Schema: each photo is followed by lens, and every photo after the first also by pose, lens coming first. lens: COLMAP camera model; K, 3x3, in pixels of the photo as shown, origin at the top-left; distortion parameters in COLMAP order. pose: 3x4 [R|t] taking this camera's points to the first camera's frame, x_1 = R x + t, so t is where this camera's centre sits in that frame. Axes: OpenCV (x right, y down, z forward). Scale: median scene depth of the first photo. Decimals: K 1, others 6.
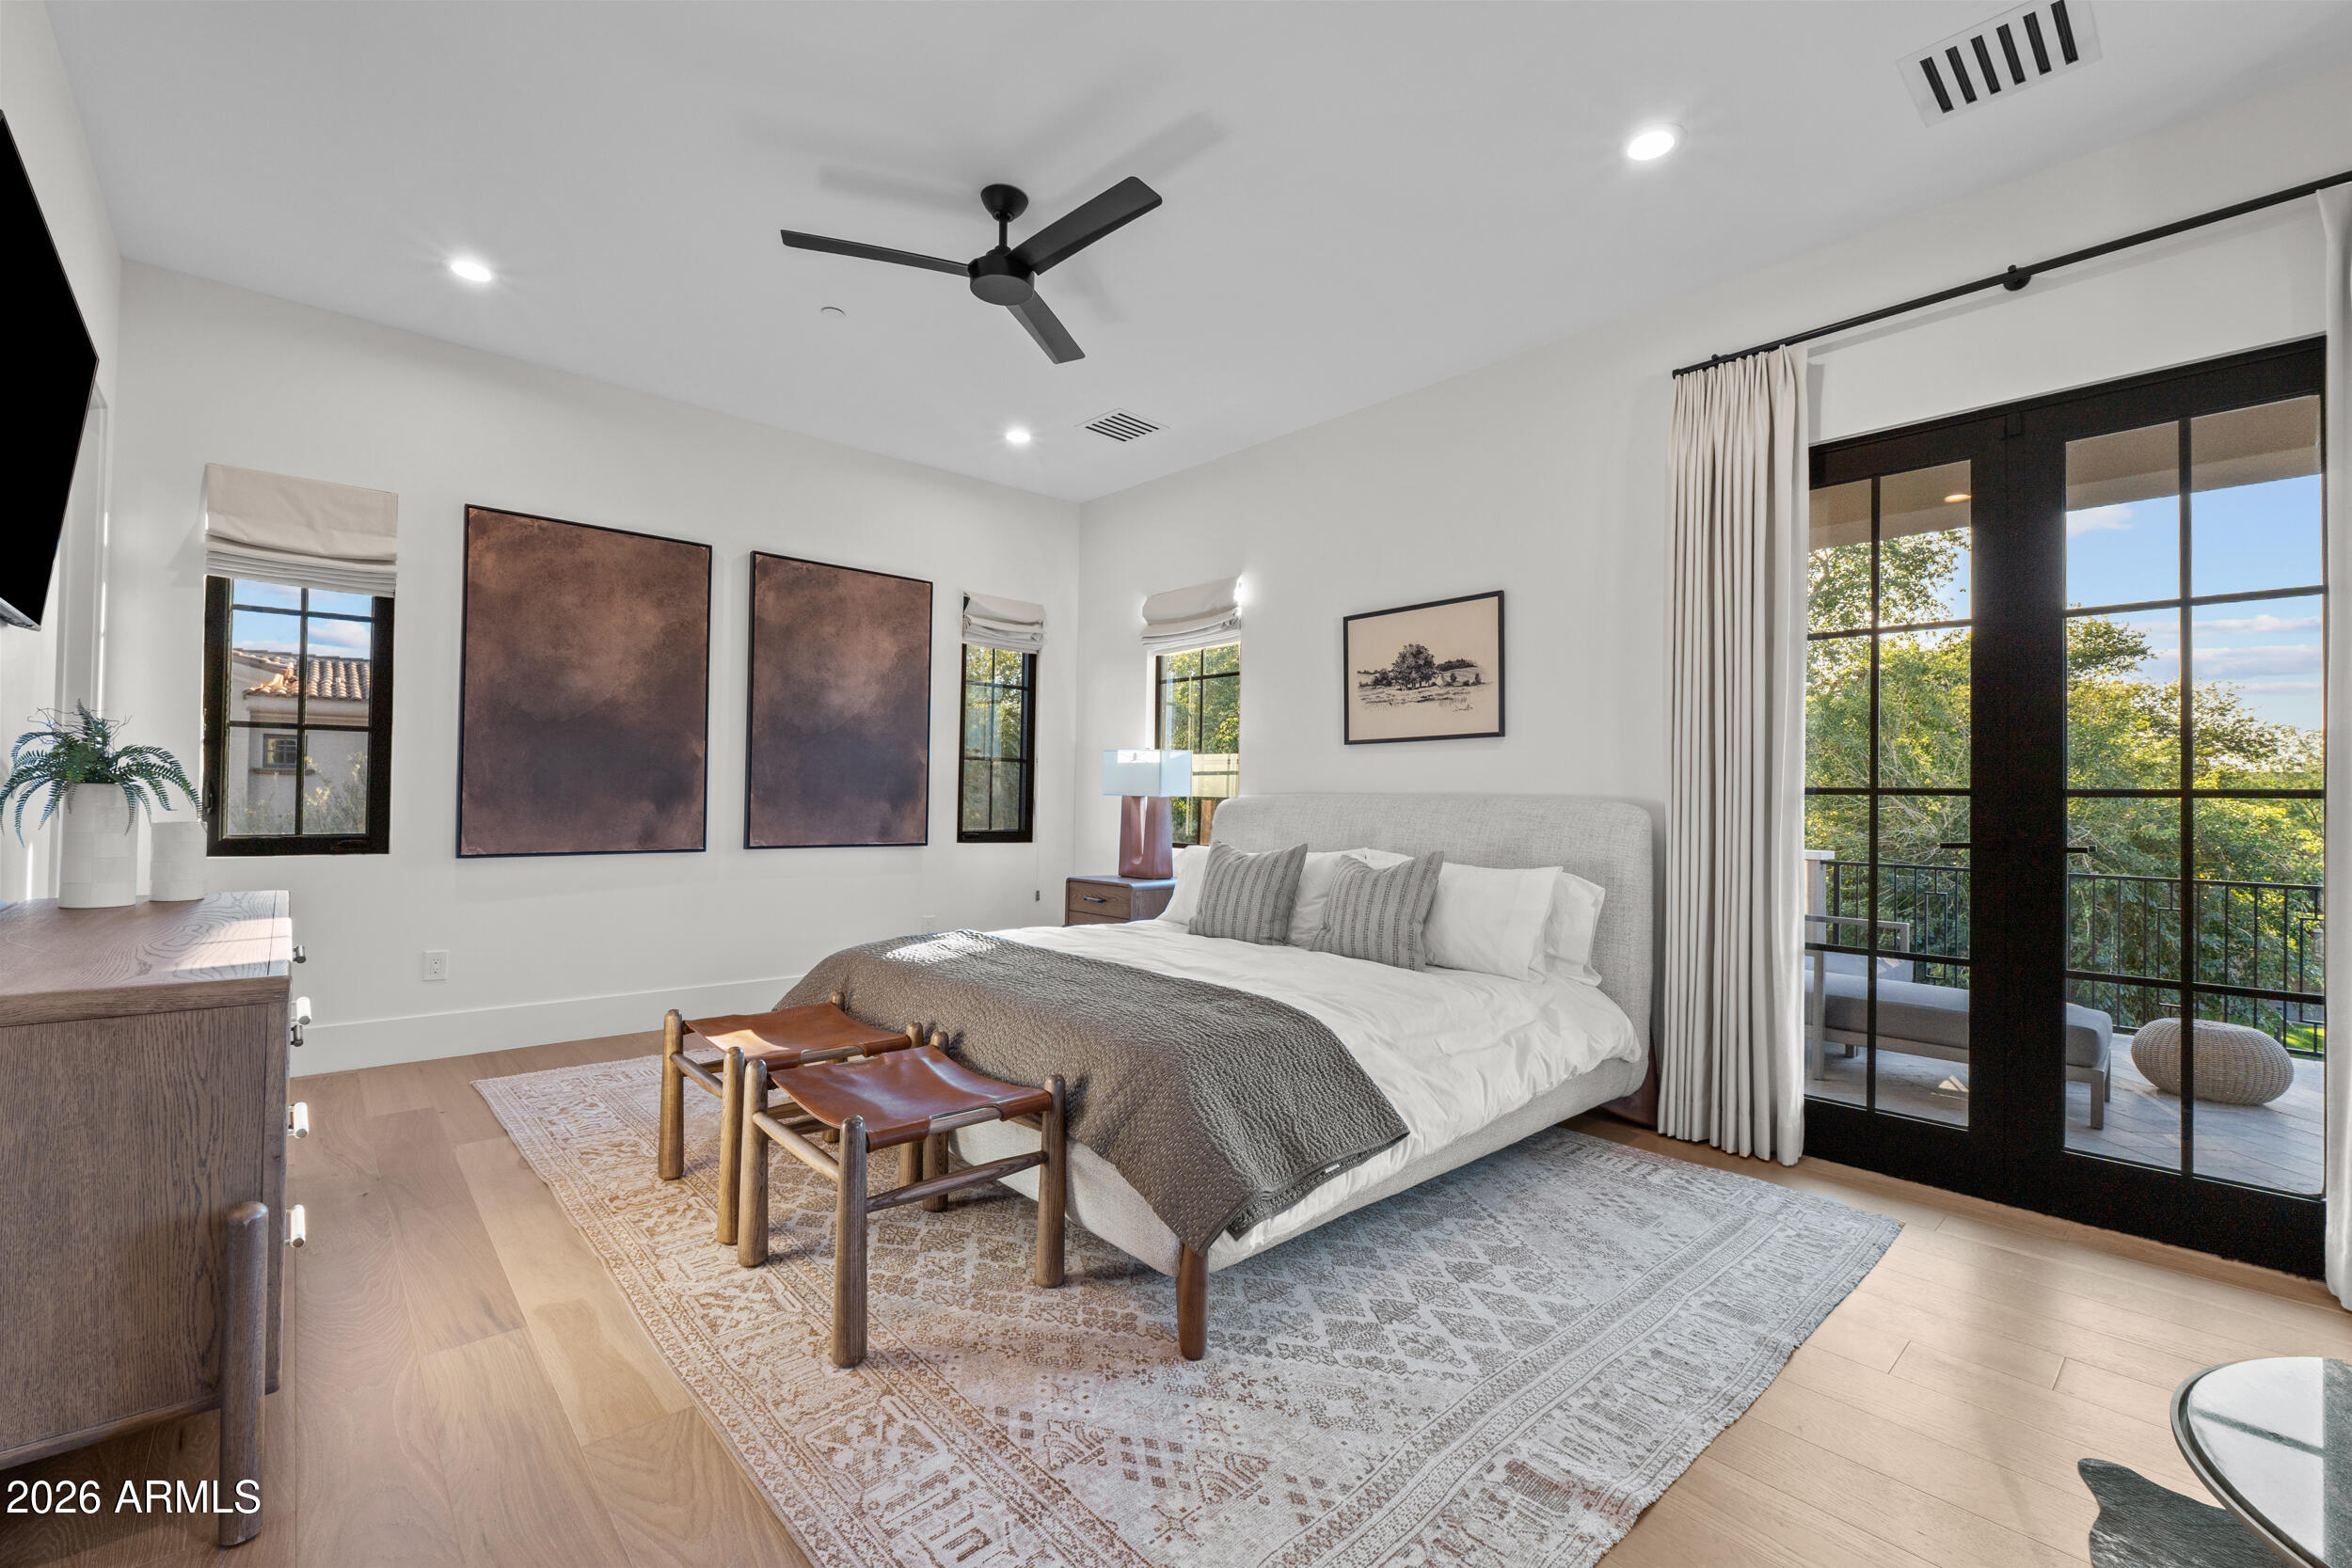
lens RADIAL K [[985.1, 0, 1165.7], [0, 985.1, 783.7], [0, 0, 1]] dist [-0.007947, -0.000375]
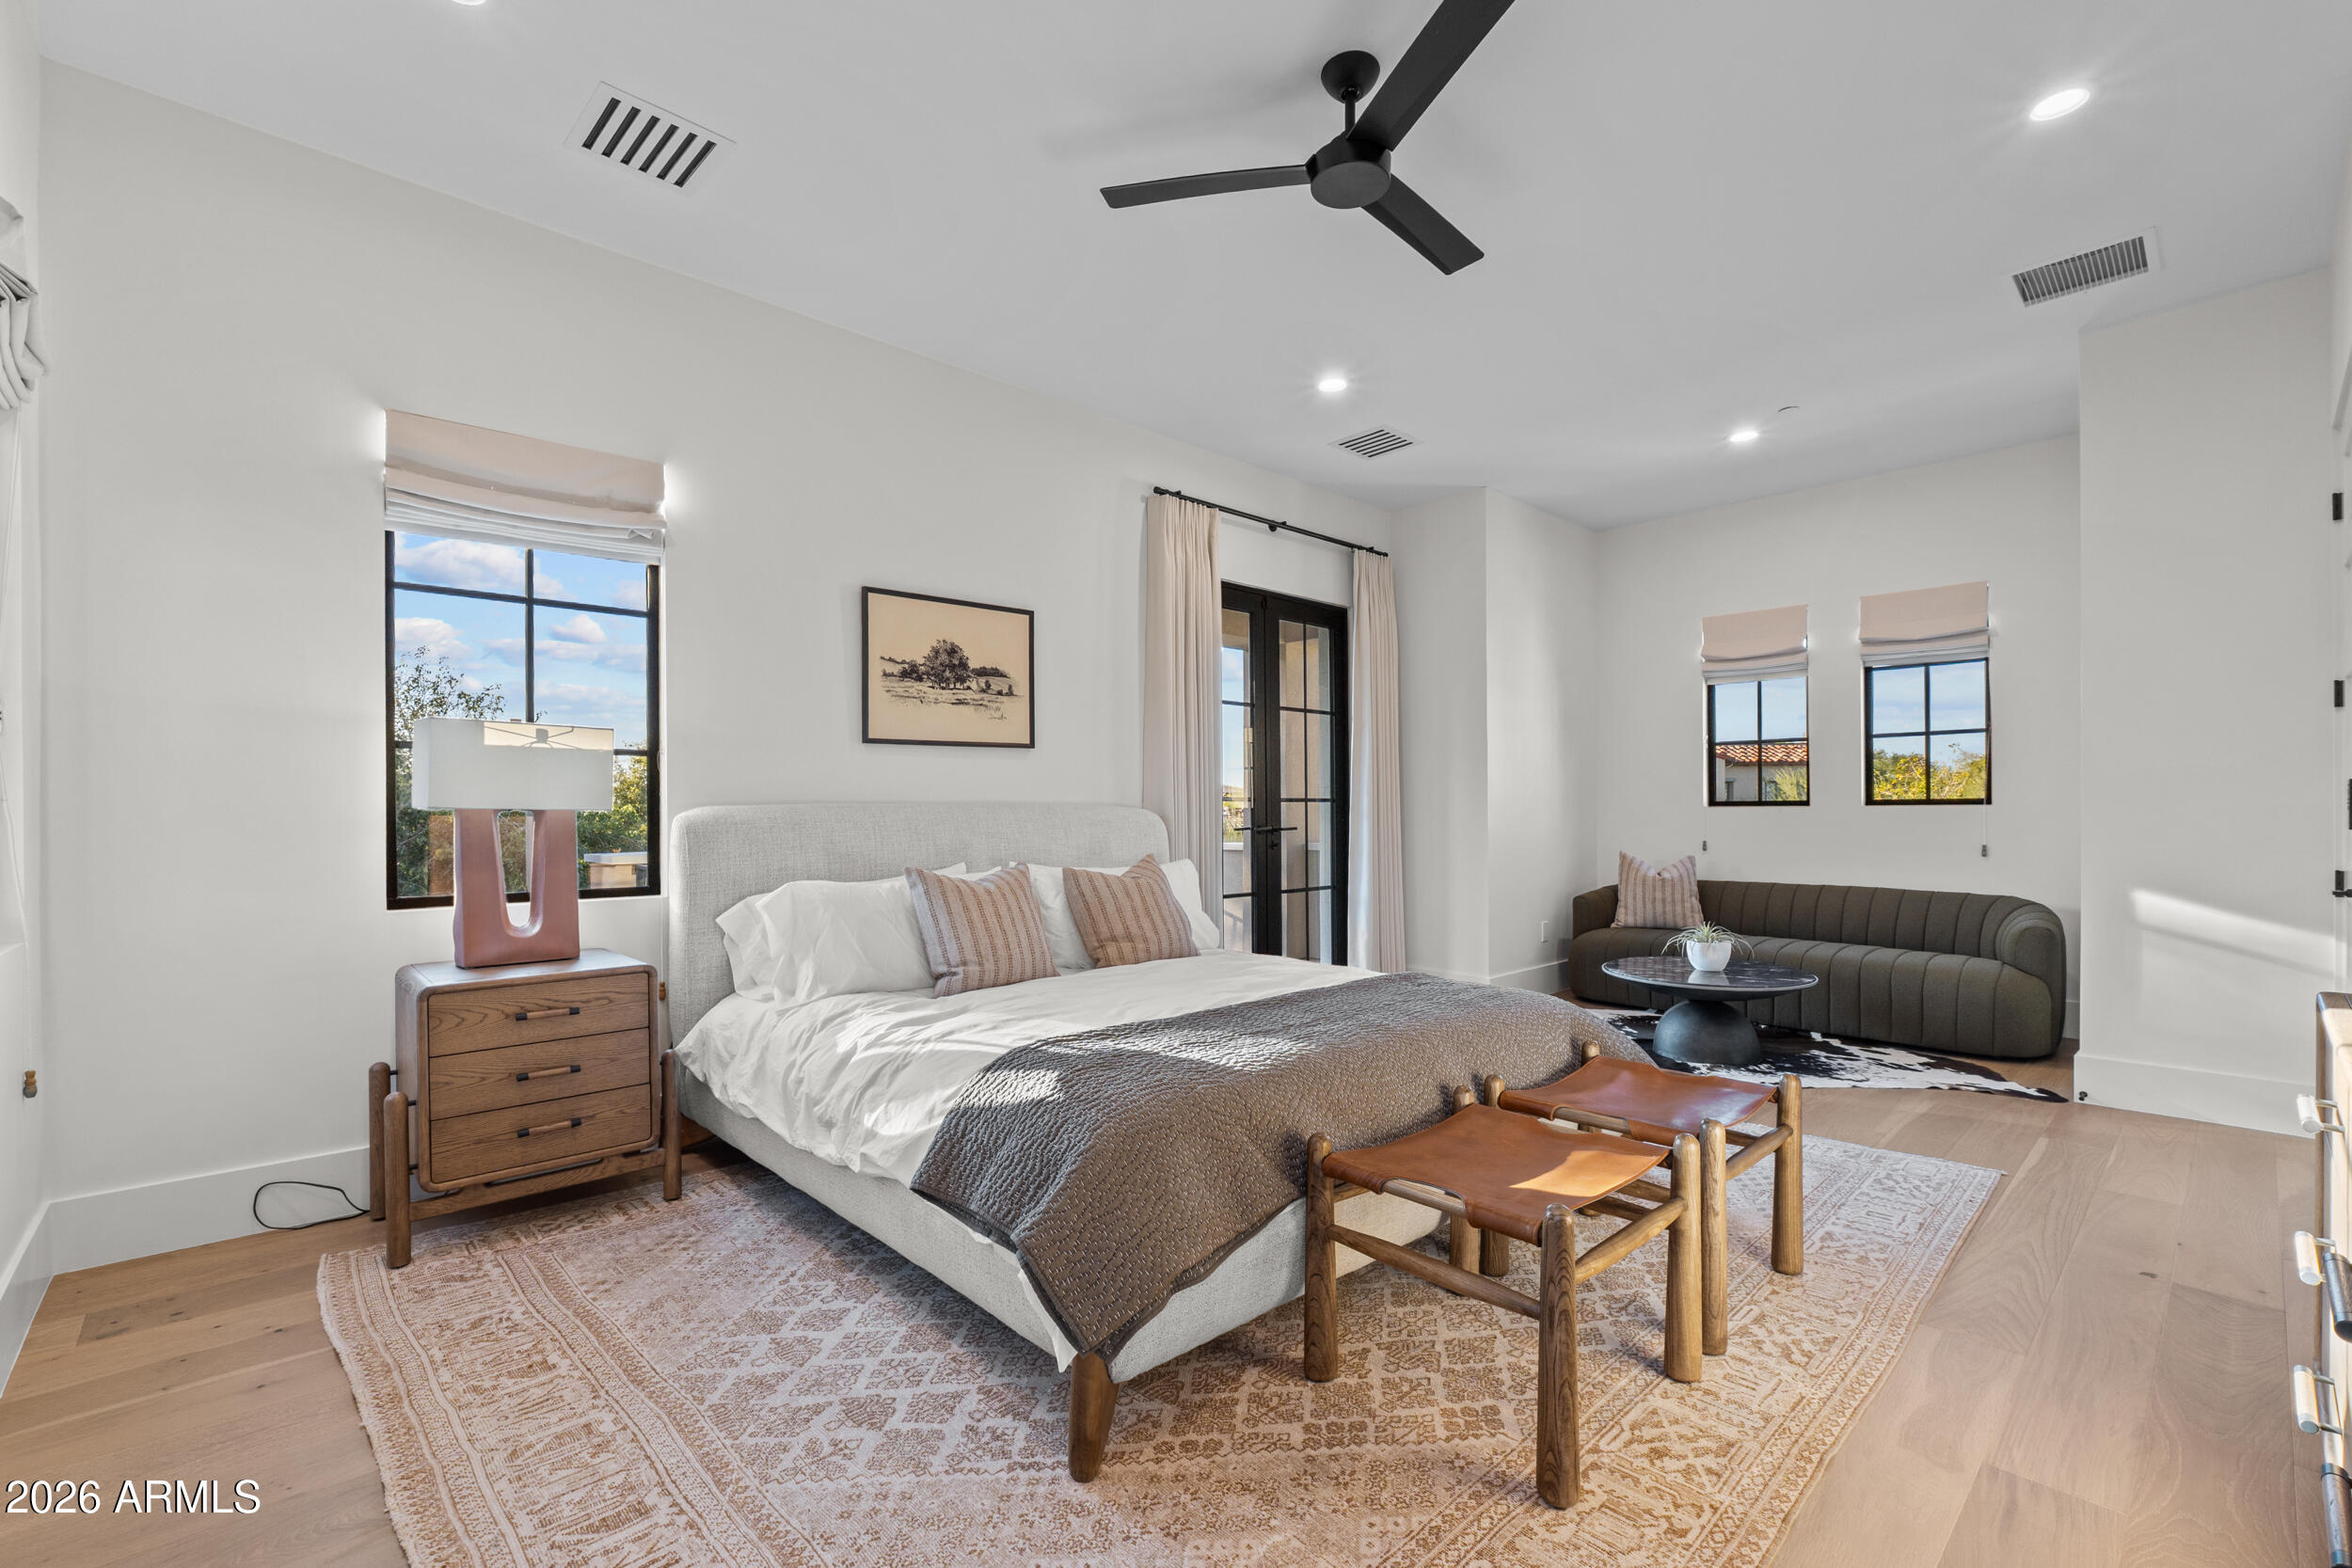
lens RADIAL K [[994.2, 0, 1169.9], [0, 994.2, 809.6], [0, 0, 1]] dist [-0.007957, -0.000363]
pose [[-0.008741, -0.017562, 0.999808, -0.715727], [-0.013298, 0.999759, 0.017444, -0.002014], [-0.999873, -0.013143, -0.008973, 0.829280]]
